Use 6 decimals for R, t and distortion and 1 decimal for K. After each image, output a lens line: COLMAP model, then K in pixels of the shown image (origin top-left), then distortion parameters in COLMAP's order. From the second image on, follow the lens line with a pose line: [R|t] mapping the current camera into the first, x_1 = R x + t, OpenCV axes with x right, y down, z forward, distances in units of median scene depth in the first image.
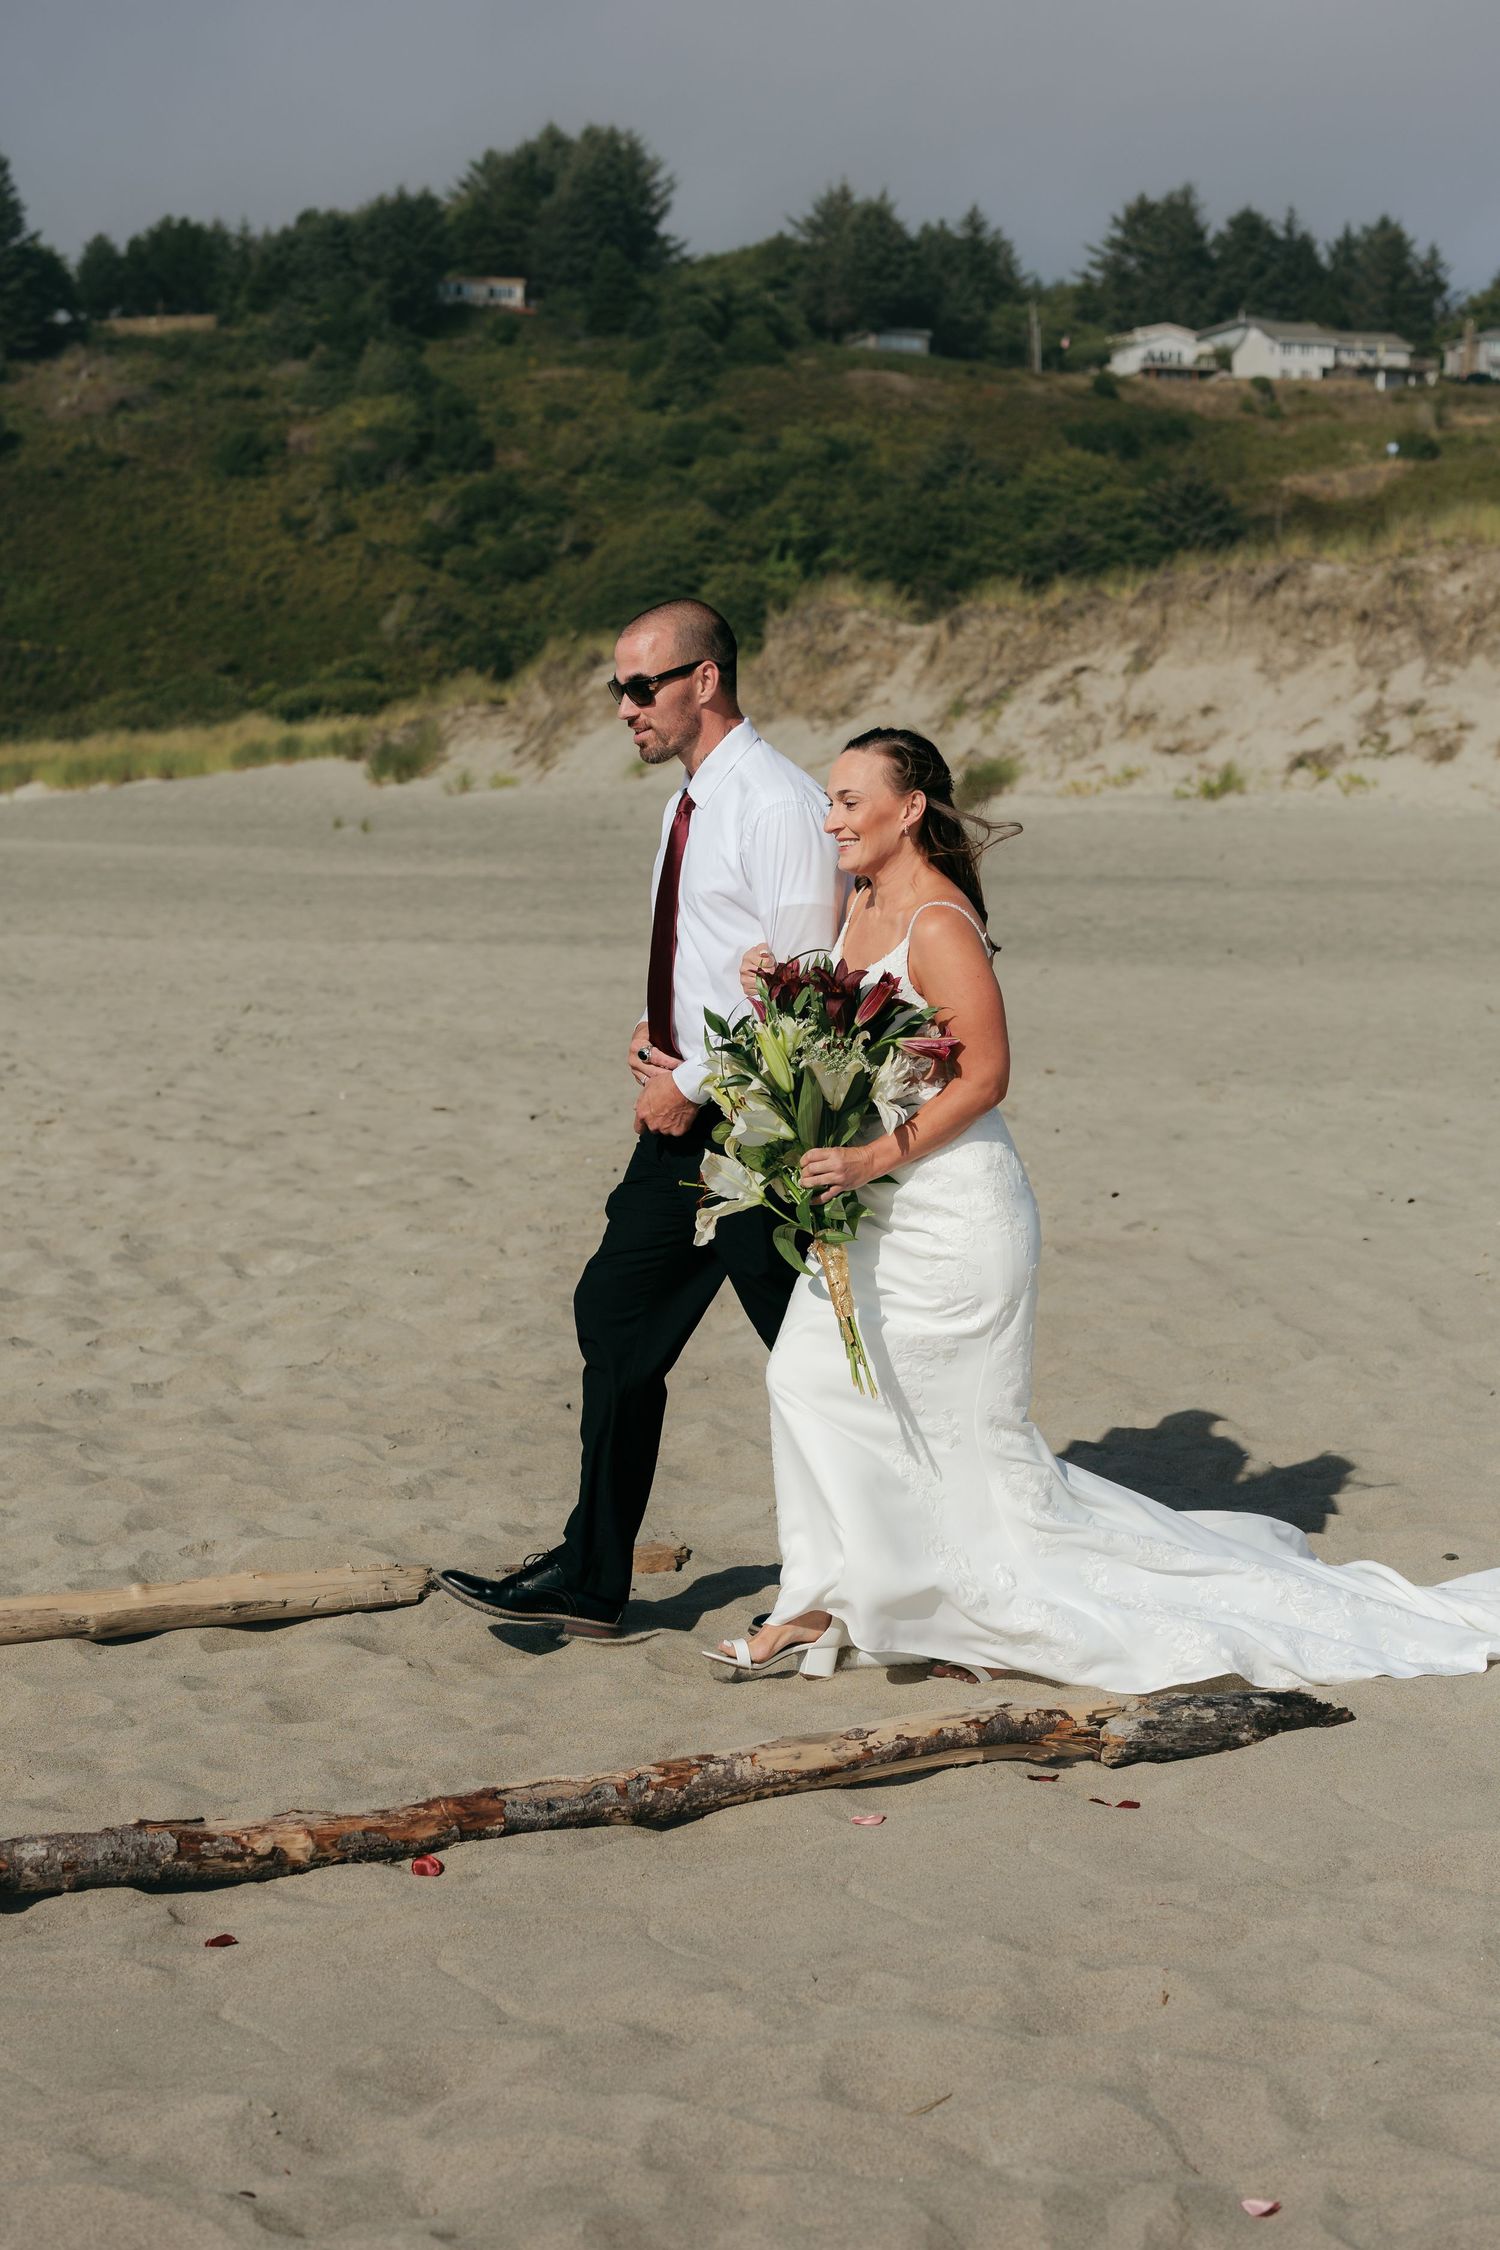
lens RADIAL K [[3242.2, 0, 710.3], [0, 3242.2, 1186.5], [0, 0, 1]] dist [0.009598, 0.049649]
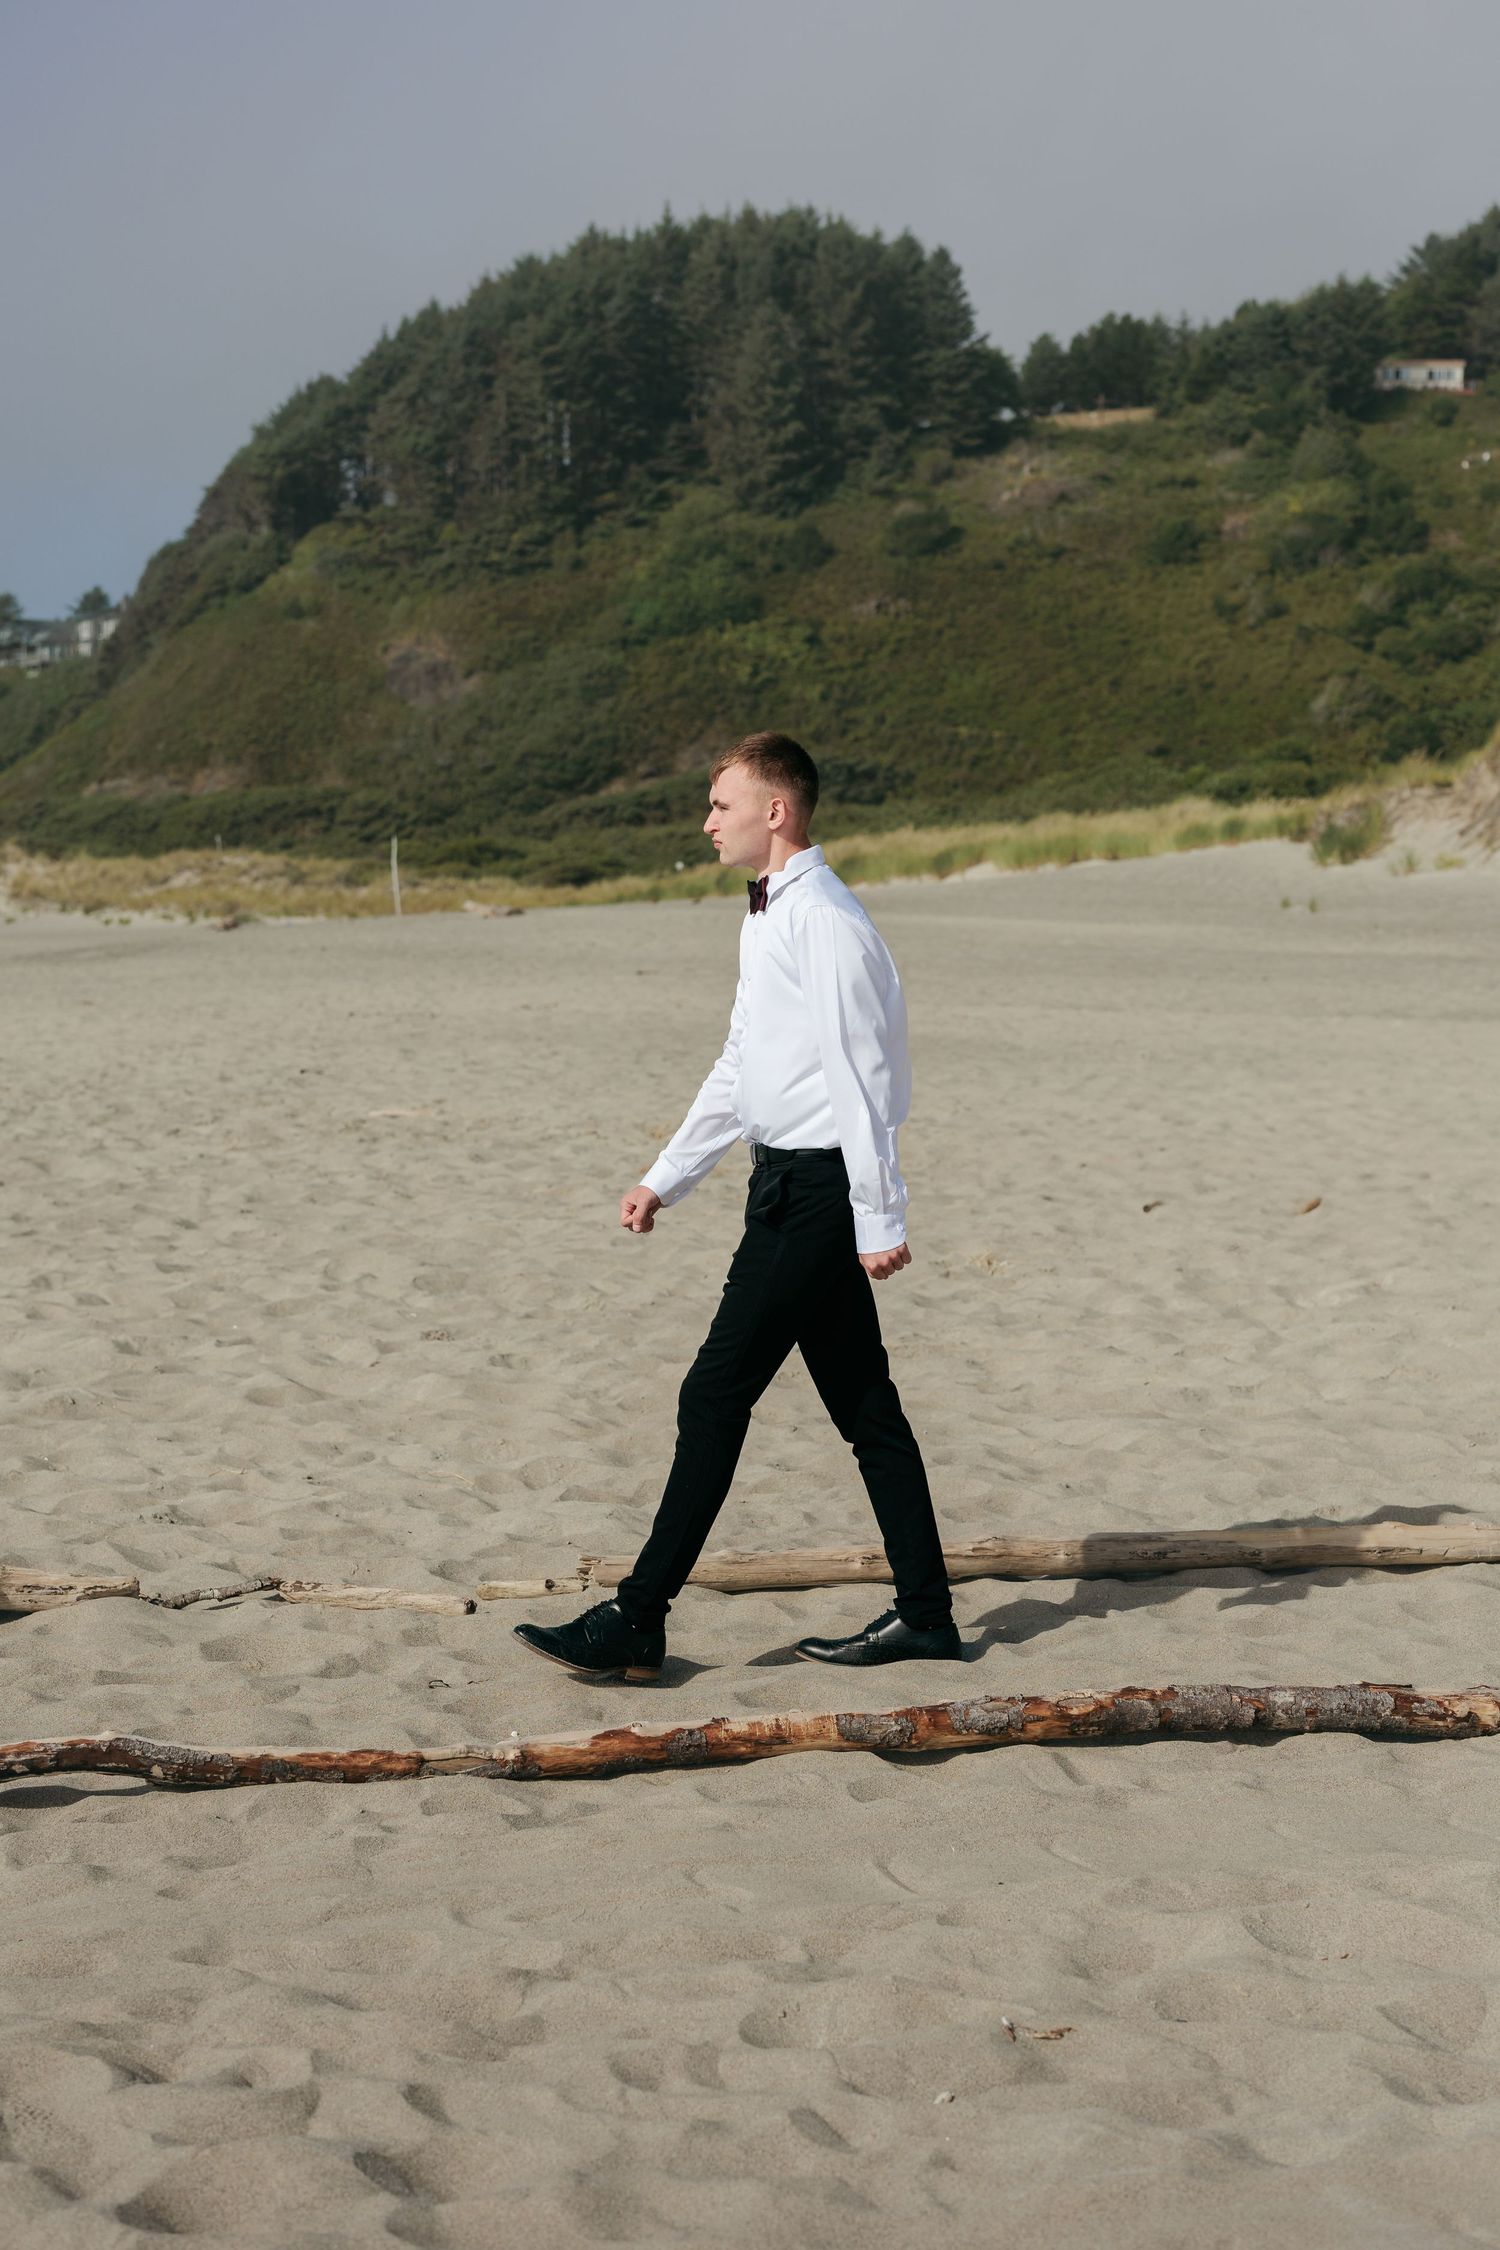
lens RADIAL K [[3291.4, 0, 745.5], [0, 3291.4, 1158.1], [0, 0, 1]] dist [0.005060, 0.021736]
pose [[0.966696, 0.024644, -0.254738, -0.013263], [-0.033411, 0.998987, -0.030143, 0.005779], [0.253737, 0.037650, 0.966540, -0.047653]]
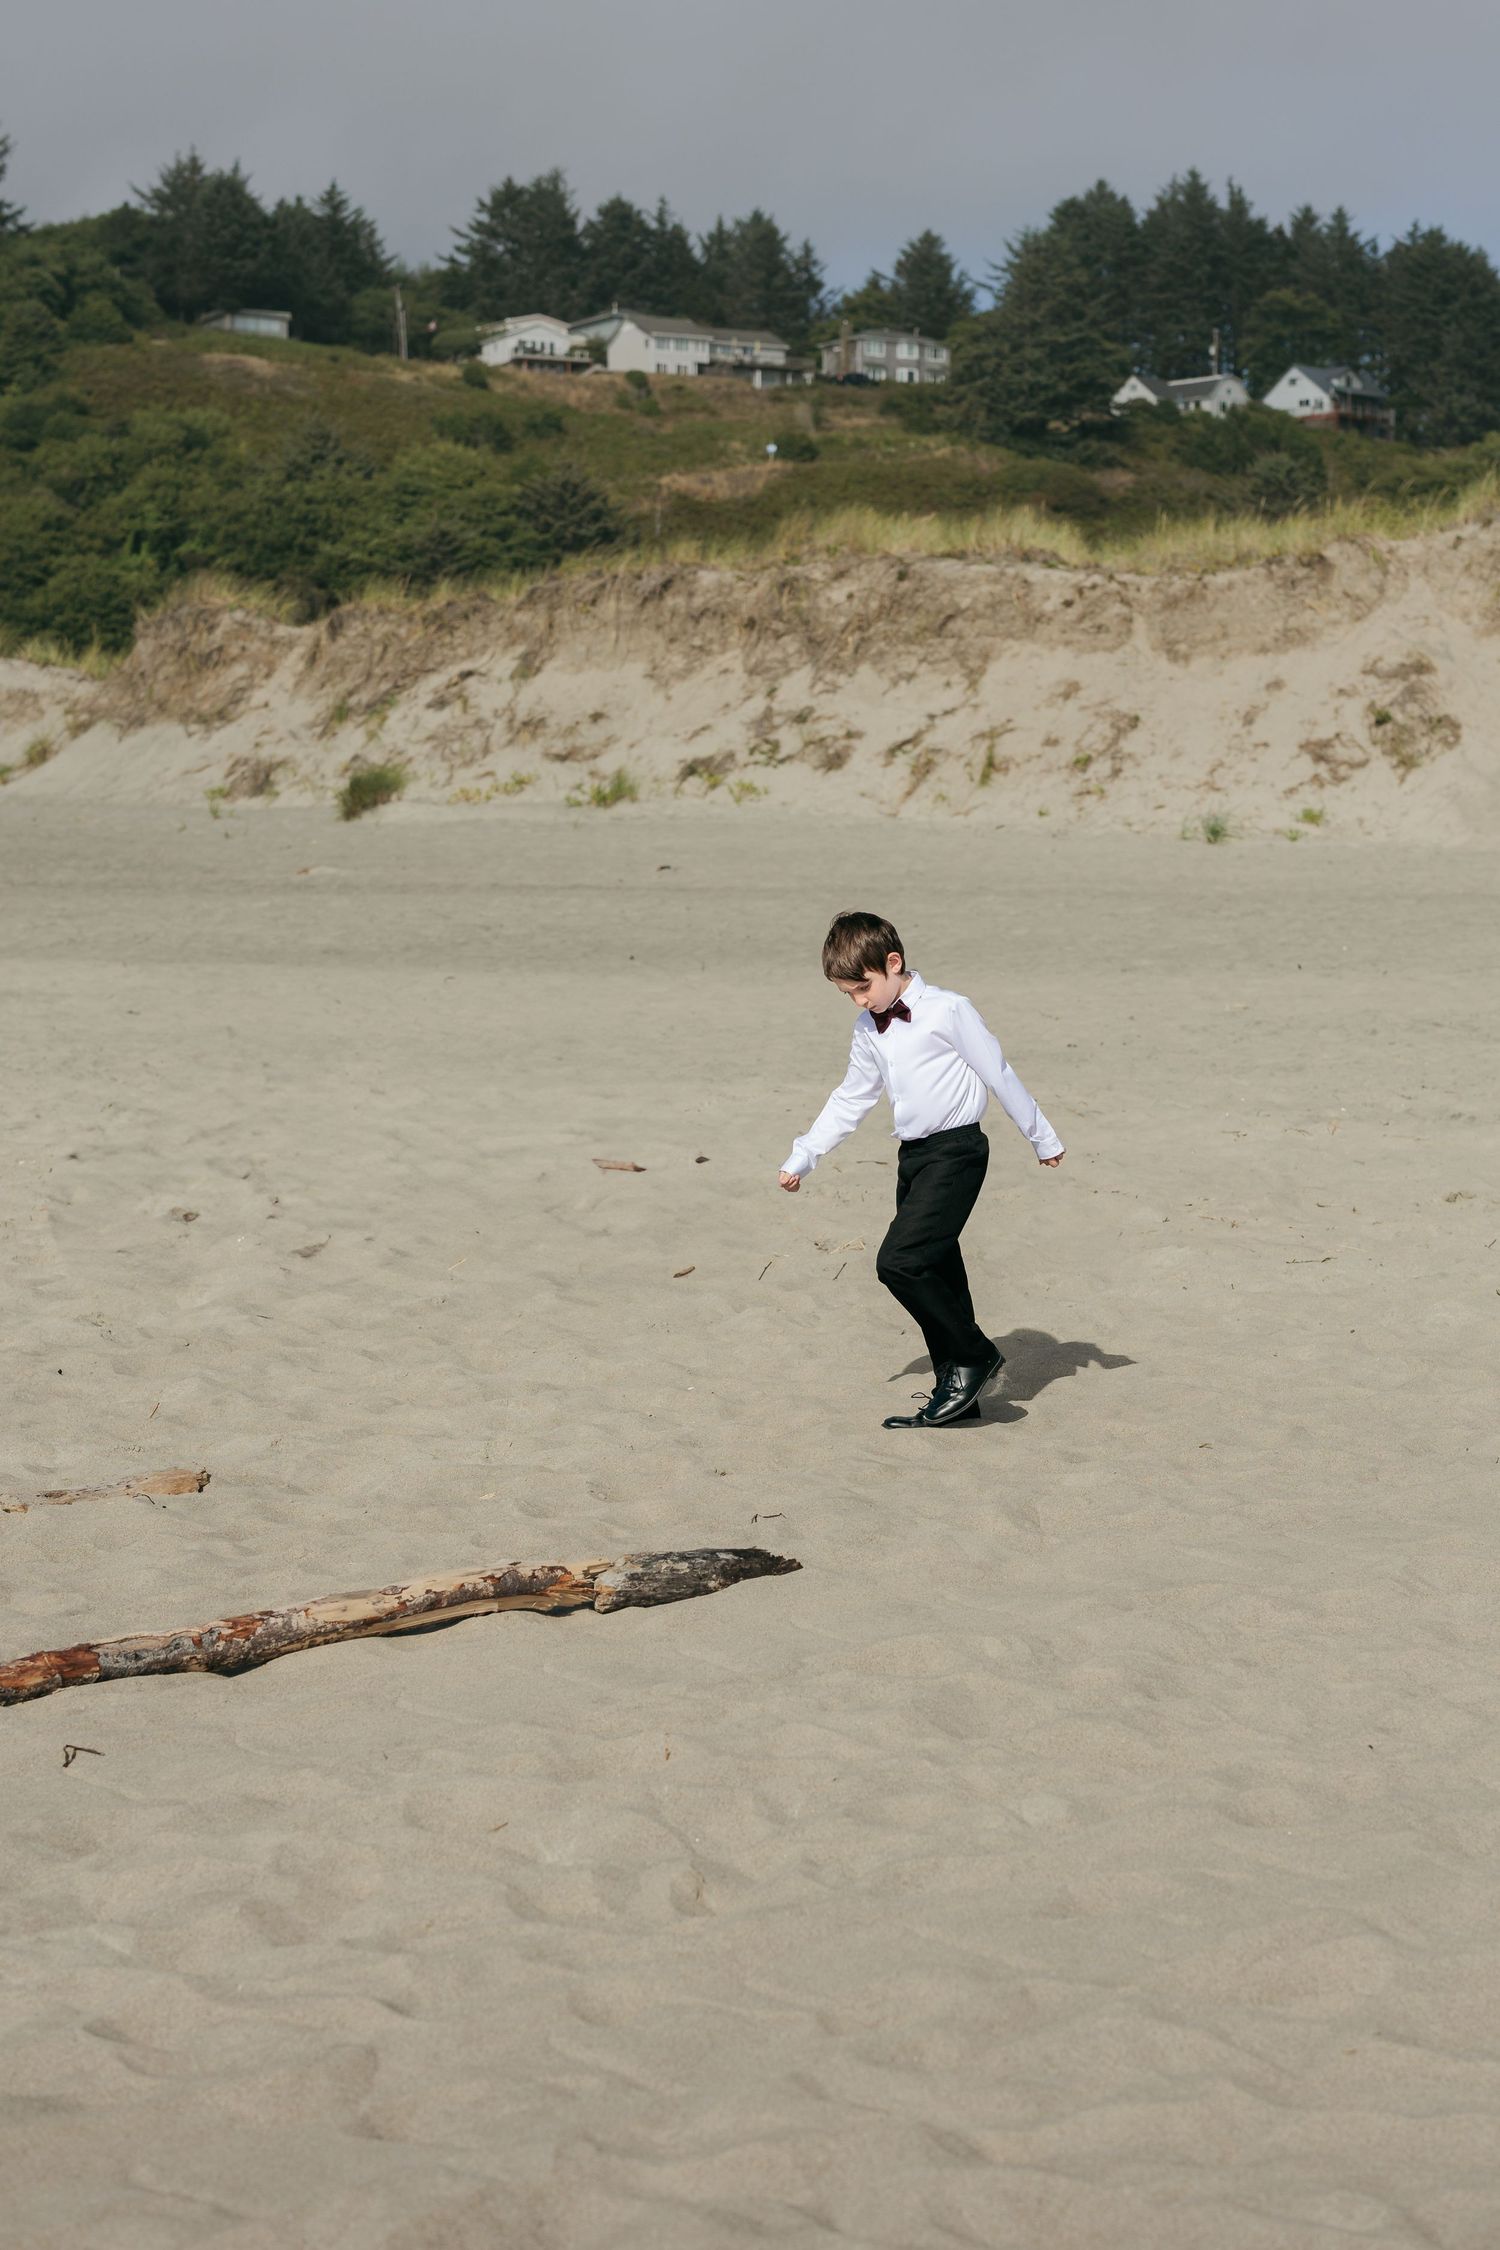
lens RADIAL K [[3169.7, 0, 750.0], [0, 3169.7, 1125.0], [0, 0, 1]] dist [0.011722, 0.029724]
pose [[0.981546, -0.018530, 0.190328, 0.018393], [0.022015, 0.999626, -0.016212, -0.008895], [-0.189957, 0.020103, 0.981587, 0.068911]]
